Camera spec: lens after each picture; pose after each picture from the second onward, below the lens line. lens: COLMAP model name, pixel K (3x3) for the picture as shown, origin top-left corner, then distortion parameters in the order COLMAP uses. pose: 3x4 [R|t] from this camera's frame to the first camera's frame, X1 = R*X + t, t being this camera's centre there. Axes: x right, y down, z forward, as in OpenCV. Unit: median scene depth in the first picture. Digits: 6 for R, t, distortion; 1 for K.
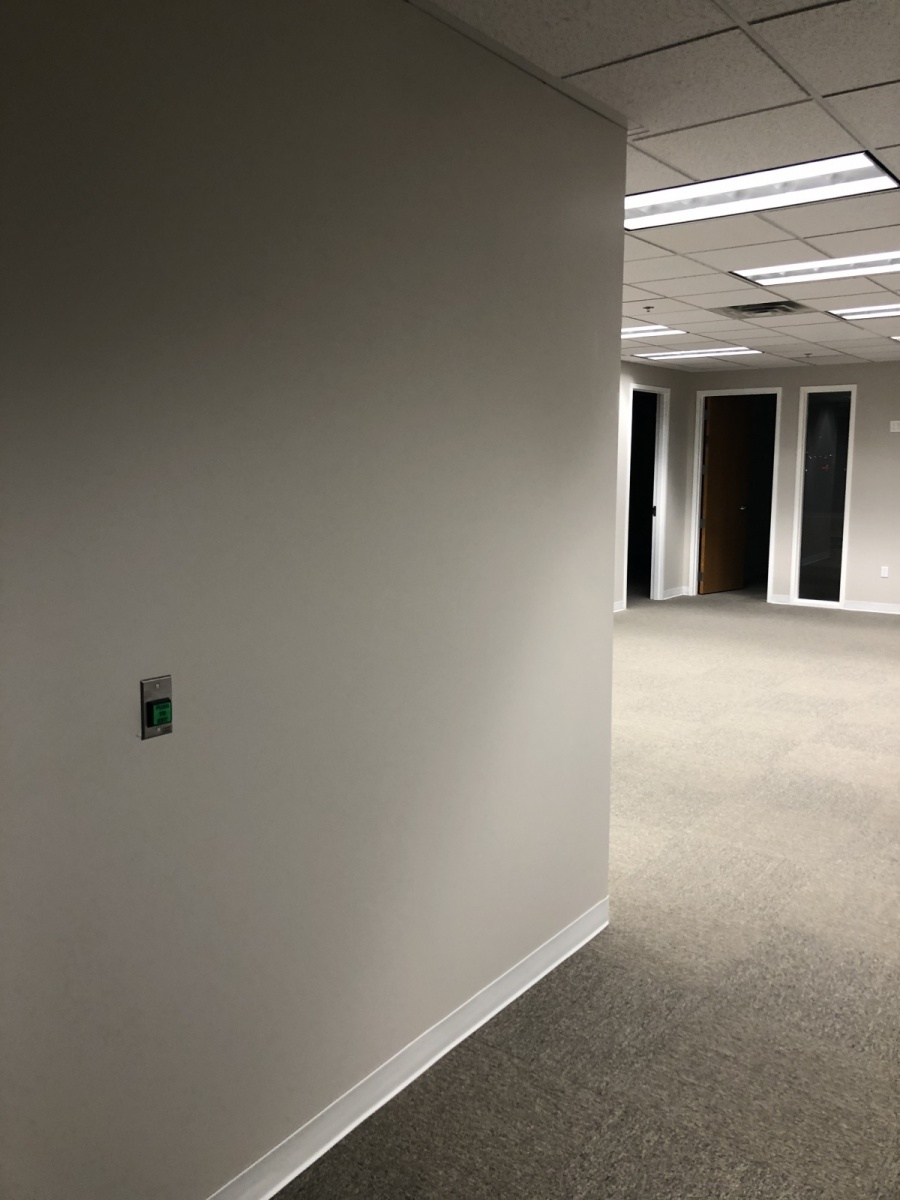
lens RADIAL K [[983.4, 0, 458.5], [0, 983.4, 588.3], [0, 0, 1]] dist [0.001534, 0.063198]
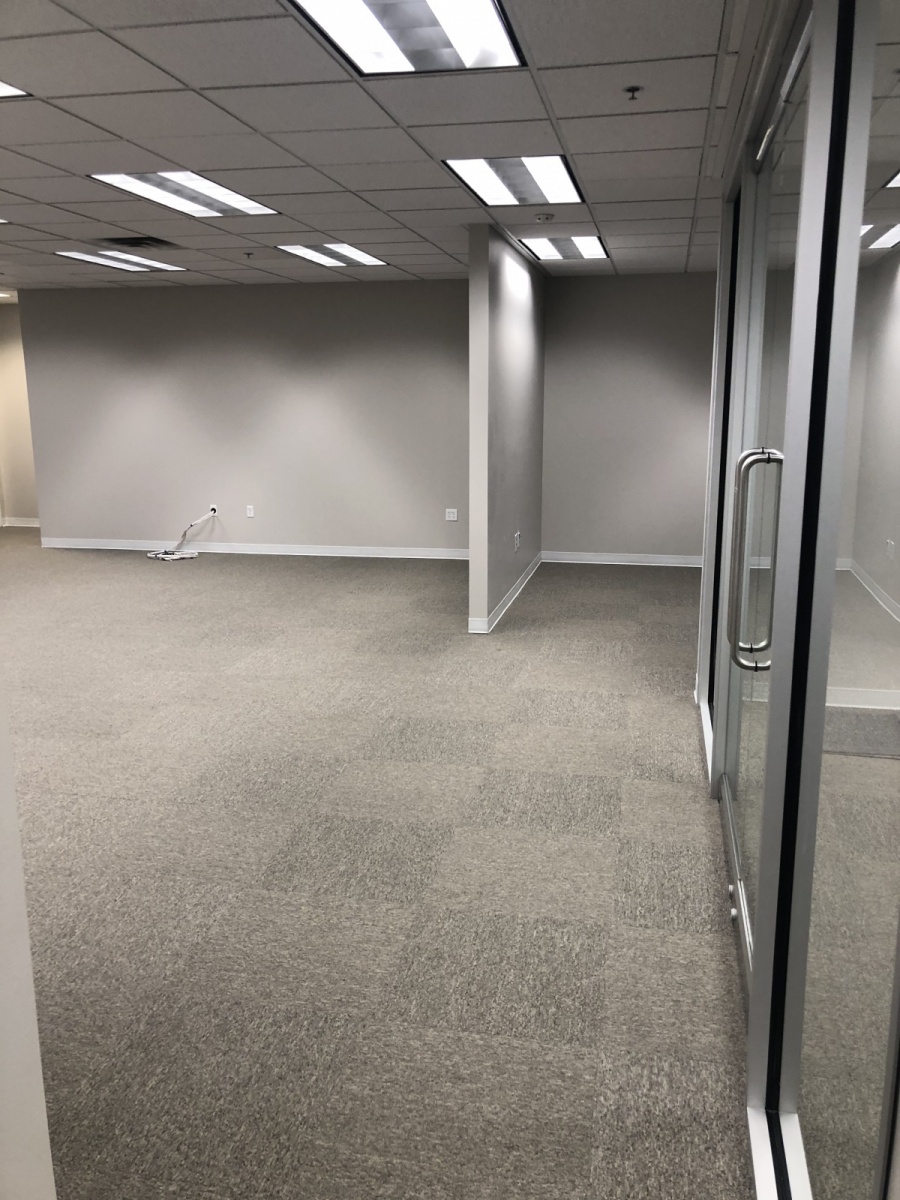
lens RADIAL K [[983.4, 0, 458.5], [0, 983.4, 588.3], [0, 0, 1]] dist [0.001534, 0.063198]
pose [[-0.415168, -0.173590, 0.893029, -0.611729], [0.120207, 0.962552, 0.242988, -0.138583], [-0.901768, 0.208229, -0.378755, 1.093197]]
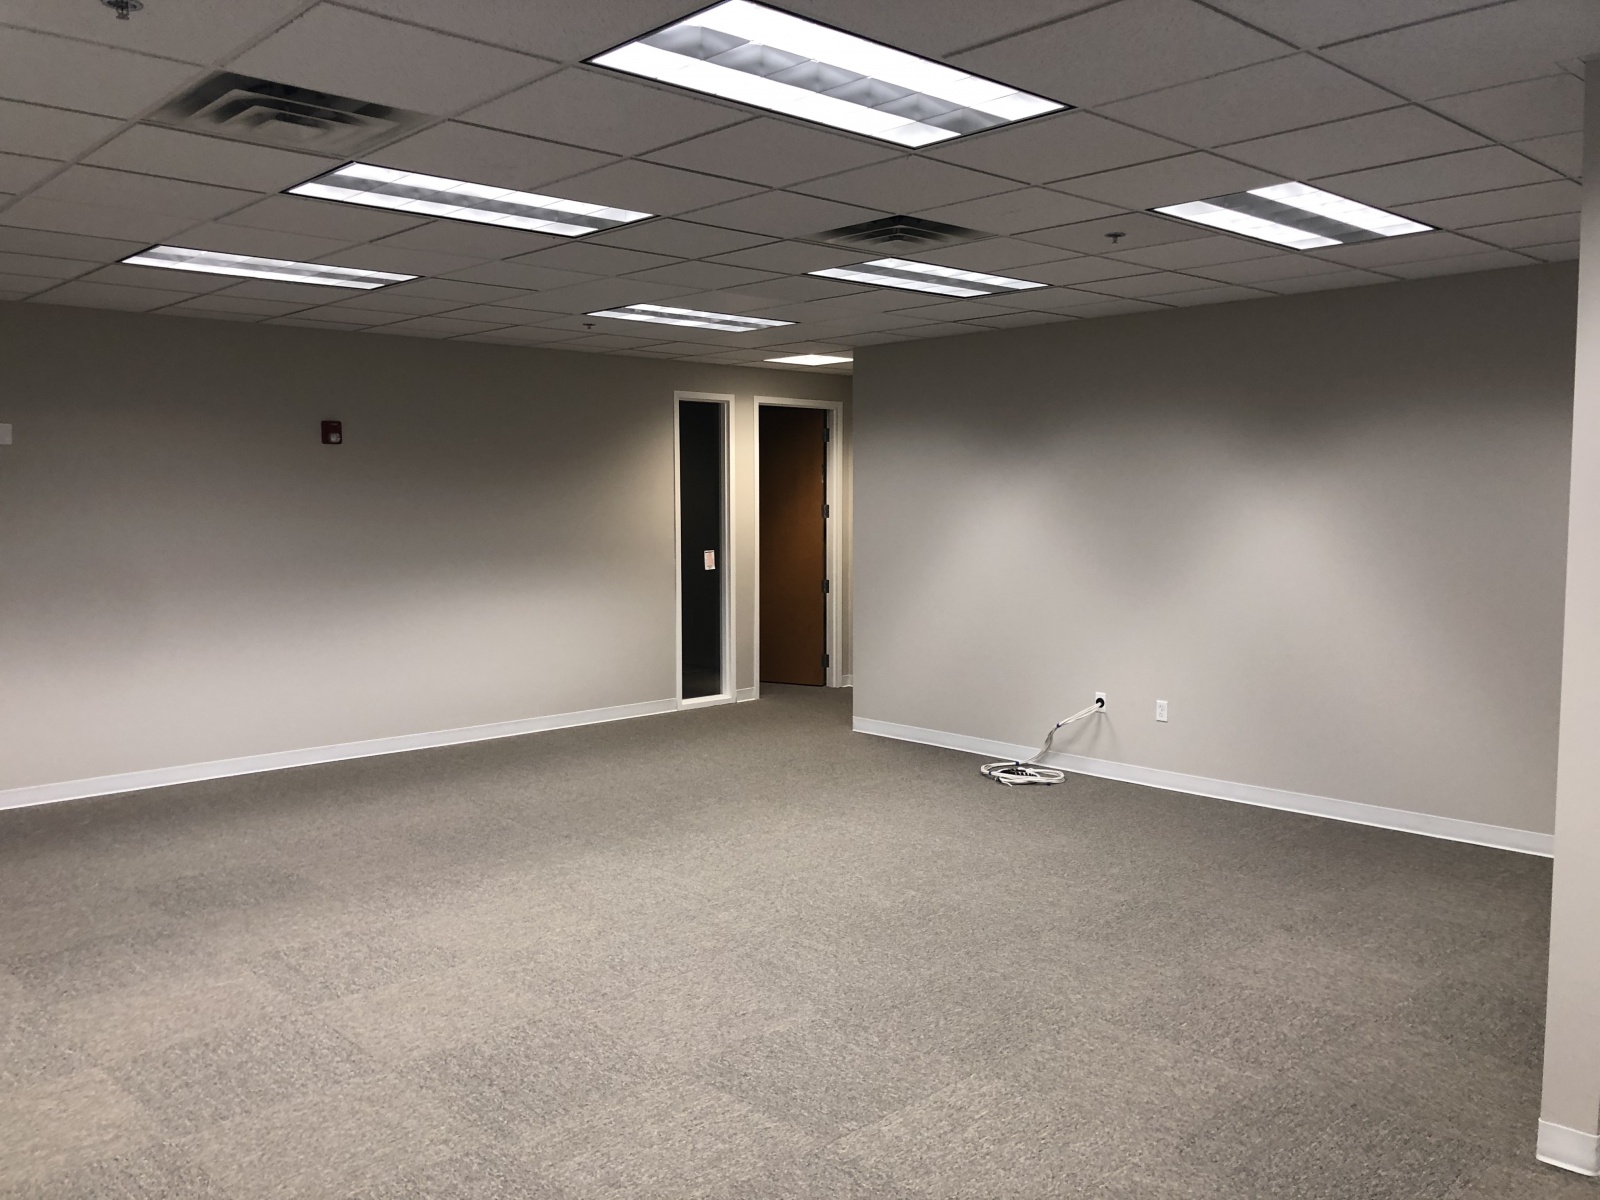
lens RADIAL K [[1311.2, 0, 800.0], [0, 1311.2, 600.0], [0, 0, 1]] dist [0.001534, 0.063198]
pose [[0.188862, -0.082155, 0.978561, -0.200057], [0.123328, 0.990589, 0.059362, -0.117106], [-0.974229, 0.109473, 0.197217, 0.830177]]
